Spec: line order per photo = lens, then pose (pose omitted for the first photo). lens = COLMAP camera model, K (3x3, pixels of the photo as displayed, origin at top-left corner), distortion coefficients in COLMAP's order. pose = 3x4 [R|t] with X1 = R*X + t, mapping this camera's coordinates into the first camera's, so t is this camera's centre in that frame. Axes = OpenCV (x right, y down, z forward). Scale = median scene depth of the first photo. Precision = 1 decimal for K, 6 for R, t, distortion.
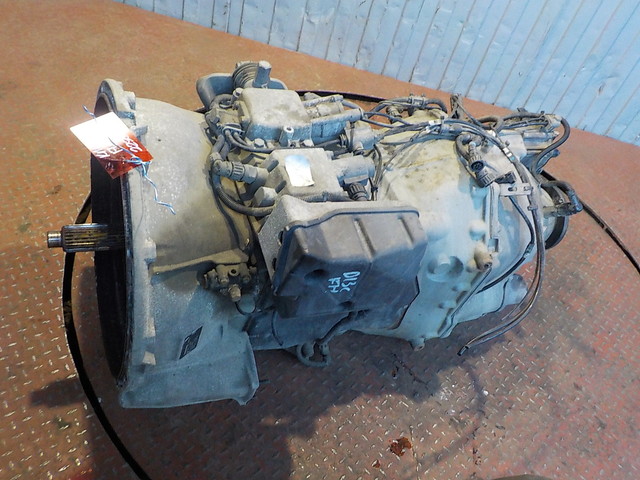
lens RADIAL K [[589.9, 0, 316.7], [0, 589.9, 241.8], [0, 0, 1]] dist [0.006940, 0.000000]
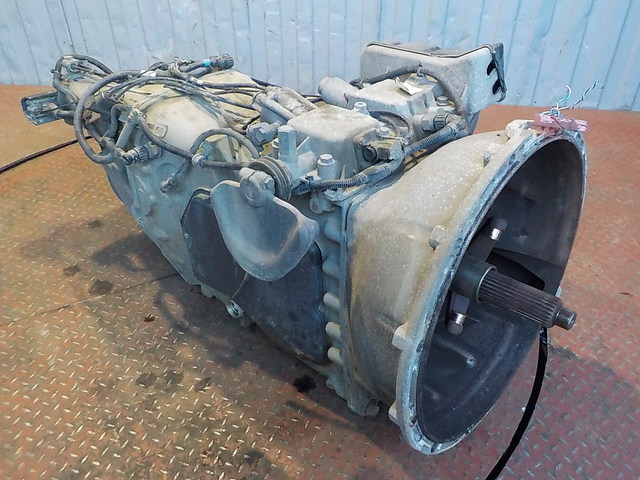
lens RADIAL K [[589.9, 0, 316.7], [0, 589.9, 238.6], [0, 0, 1]] dist [0.006940, 0.000000]
pose [[0.976276, -0.196143, -0.091726, 0.299743], [0.180798, 0.971523, -0.153153, 0.132707], [0.119154, 0.132935, 0.983936, 0.091991]]
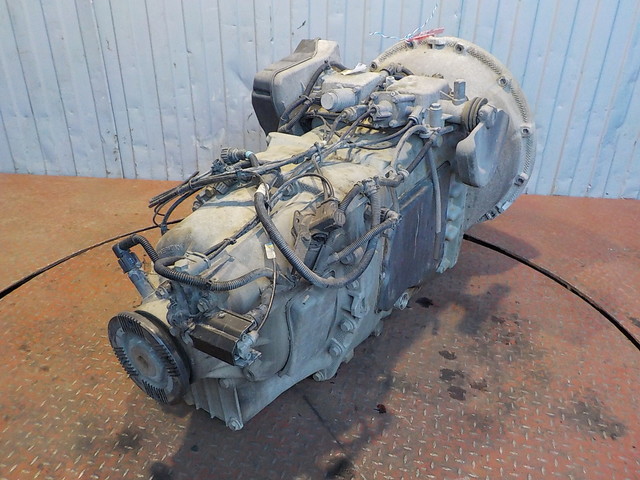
lens RADIAL K [[589.9, 0, 316.9], [0, 589.9, 239.9], [0, 0, 1]] dist [0.006940, 0.000000]
pose [[0.977286, -0.210070, -0.027985, 0.168066], [0.194309, 0.940912, -0.277362, 0.065961], [0.084597, 0.265624, 0.960358, 0.152527]]
